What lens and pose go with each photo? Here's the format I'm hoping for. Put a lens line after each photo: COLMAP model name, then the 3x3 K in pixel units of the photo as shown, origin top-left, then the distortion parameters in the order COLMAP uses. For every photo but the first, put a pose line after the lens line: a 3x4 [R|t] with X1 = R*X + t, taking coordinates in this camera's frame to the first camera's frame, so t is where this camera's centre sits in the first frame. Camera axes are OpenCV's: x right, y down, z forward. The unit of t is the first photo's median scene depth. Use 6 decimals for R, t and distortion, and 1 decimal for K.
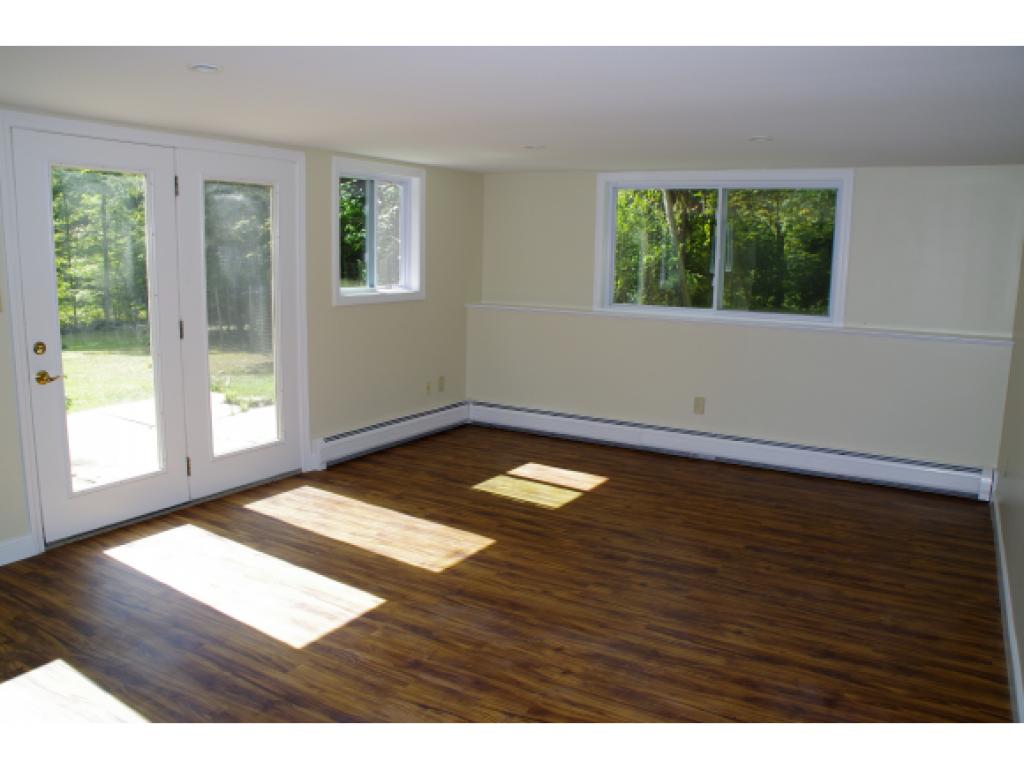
lens RADIAL K [[804.4, 0, 507.7], [0, 804.4, 386.2], [0, 0, 1]] dist [-0.179615, 0.134303]
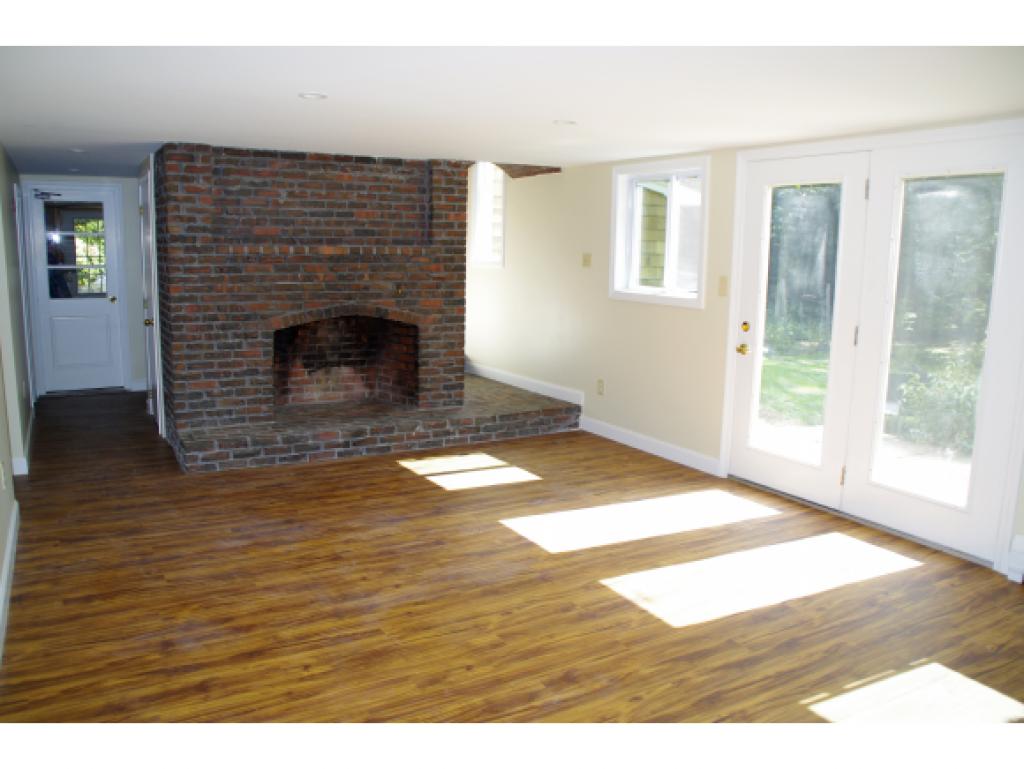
lens RADIAL K [[820.5, 0, 512.0], [0, 820.5, 384.5], [0, 0, 1]] dist [-0.177116, 0.141964]
pose [[-0.492955, 0.113862, -0.862572, 0.828815], [-0.170538, 0.959524, 0.224121, -0.205268], [0.853178, 0.257583, -0.453584, 1.377711]]
